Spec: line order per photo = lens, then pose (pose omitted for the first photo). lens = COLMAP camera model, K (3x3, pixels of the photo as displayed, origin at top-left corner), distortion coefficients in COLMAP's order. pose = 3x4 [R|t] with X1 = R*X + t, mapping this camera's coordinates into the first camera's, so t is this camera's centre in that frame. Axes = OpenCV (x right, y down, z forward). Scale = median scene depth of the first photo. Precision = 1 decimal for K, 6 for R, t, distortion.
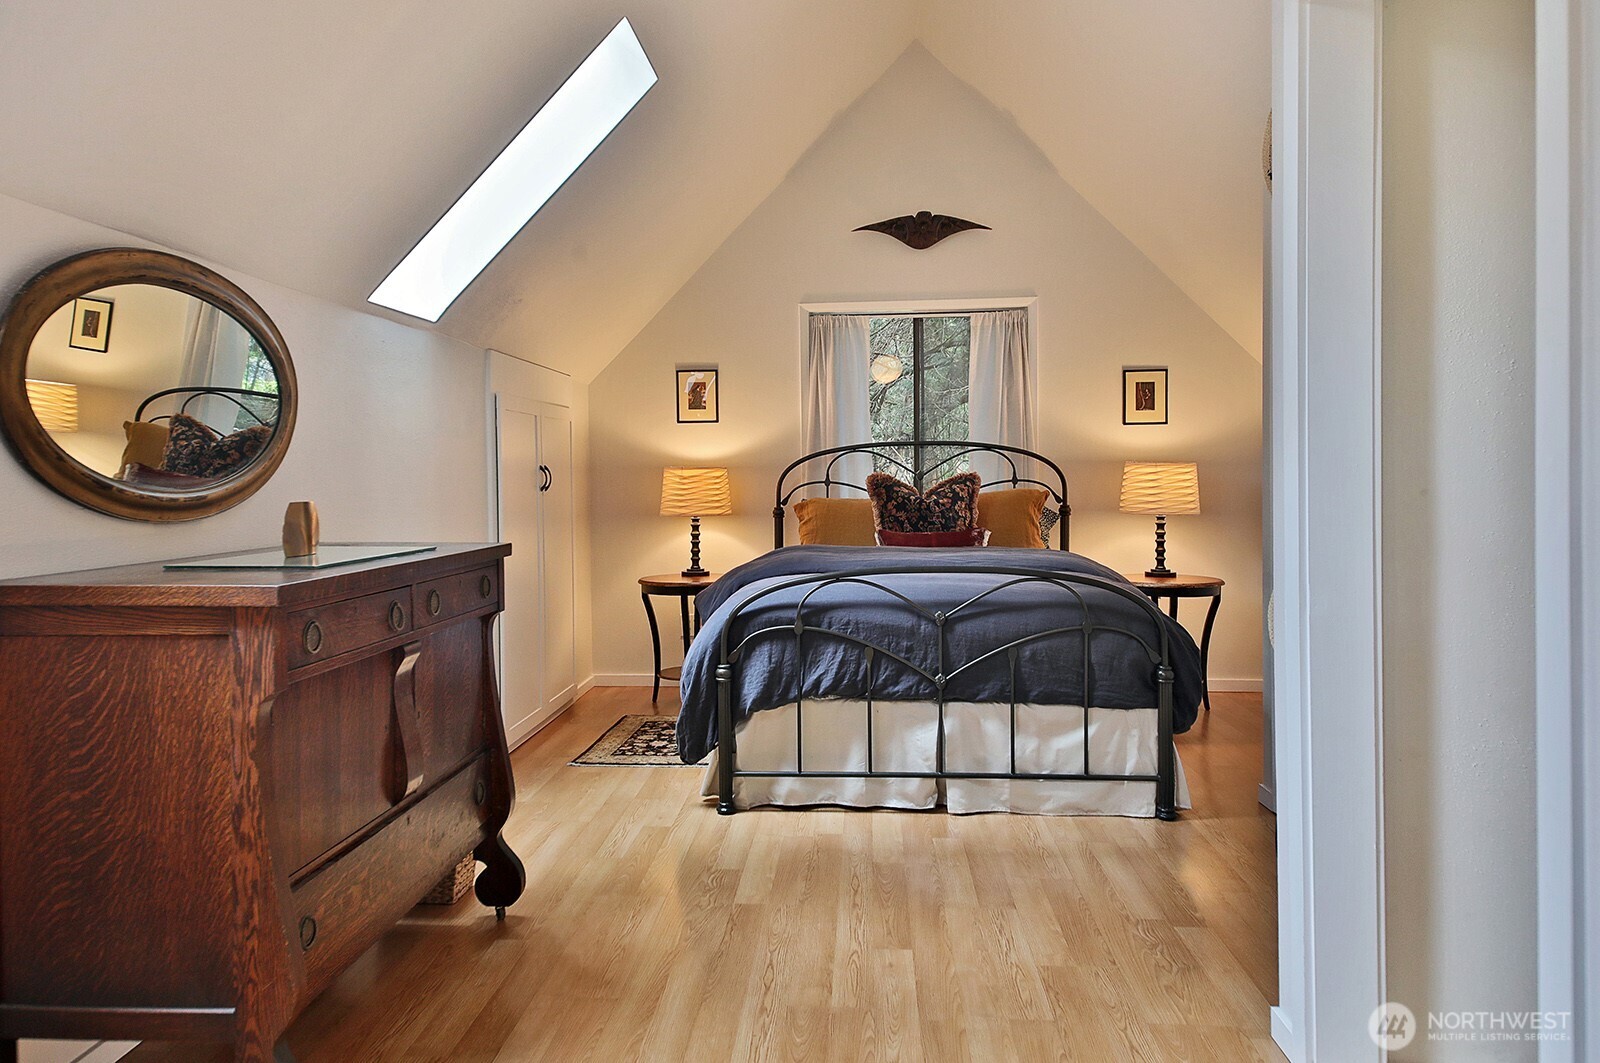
lens RADIAL K [[1096.1, 0, 800.0], [0, 1096.1, 531.5], [0, 0, 1]] dist [0.161698, -0.000162]
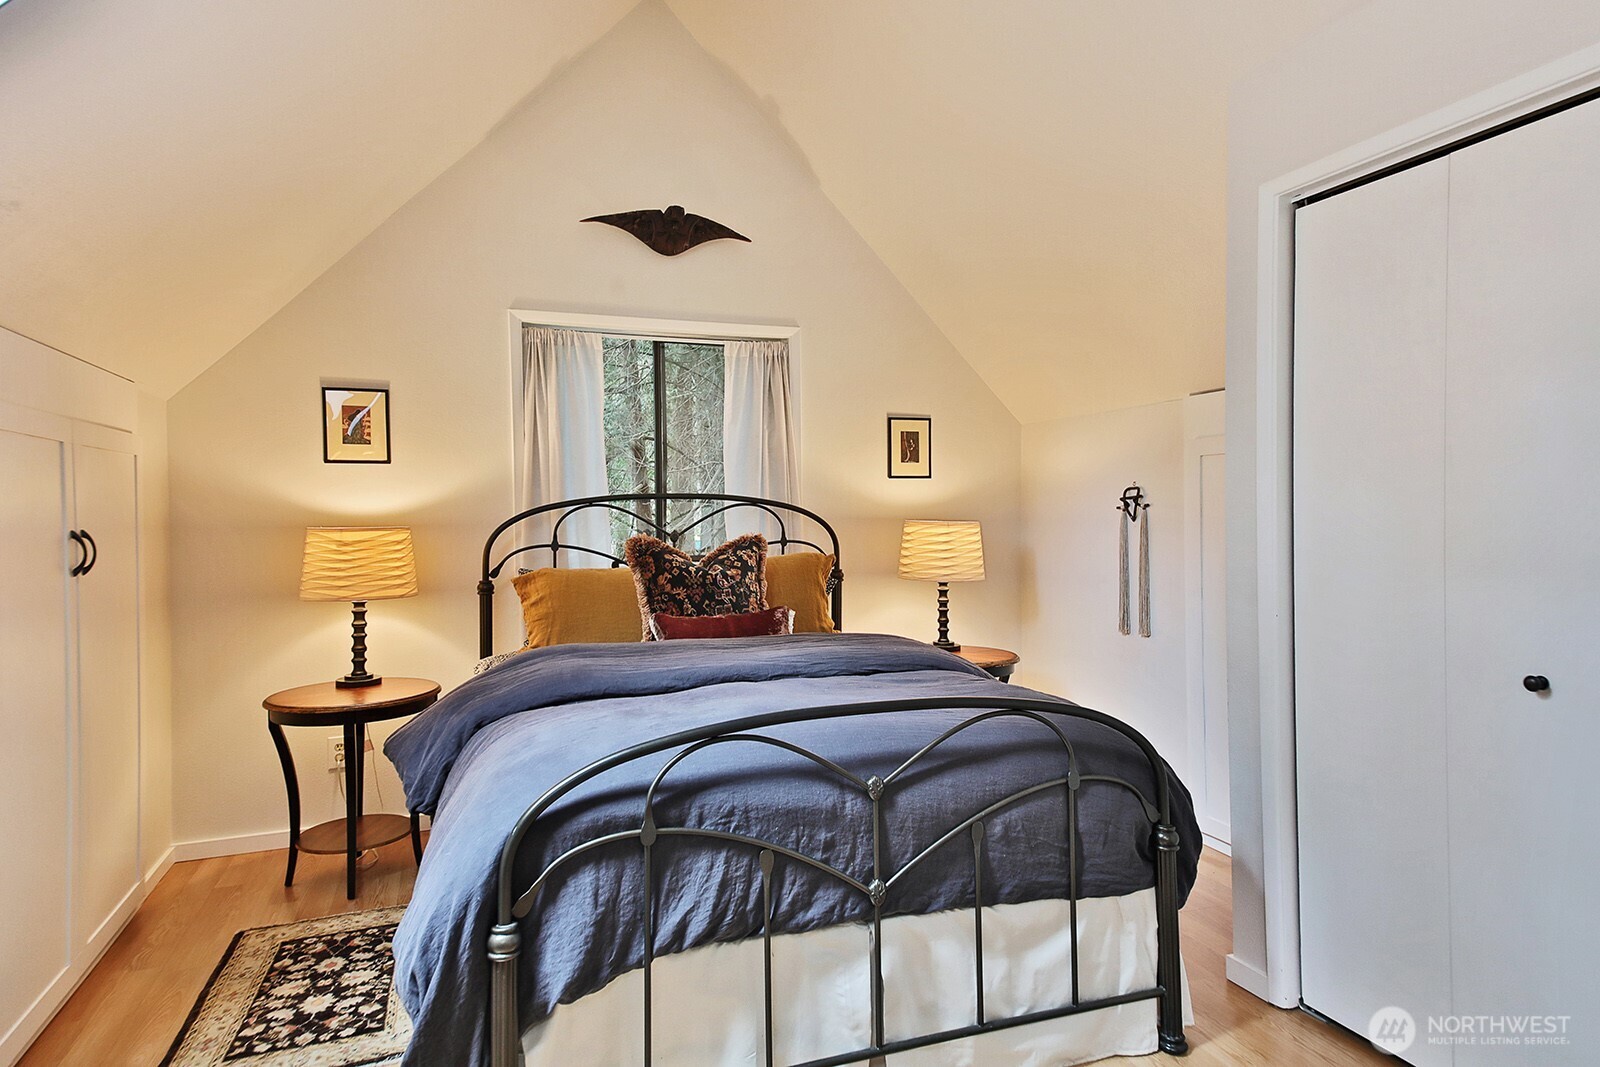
lens RADIAL K [[910.7, 0, 765.9], [0, 910.7, 534.7], [0, 0, 1]] dist [0.106105, -0.027339]
pose [[0.922385, -0.008679, 0.386173, -0.093994], [0.020154, 0.999467, -0.025678, -0.037466], [-0.385745, 0.031468, 0.922069, 0.404662]]
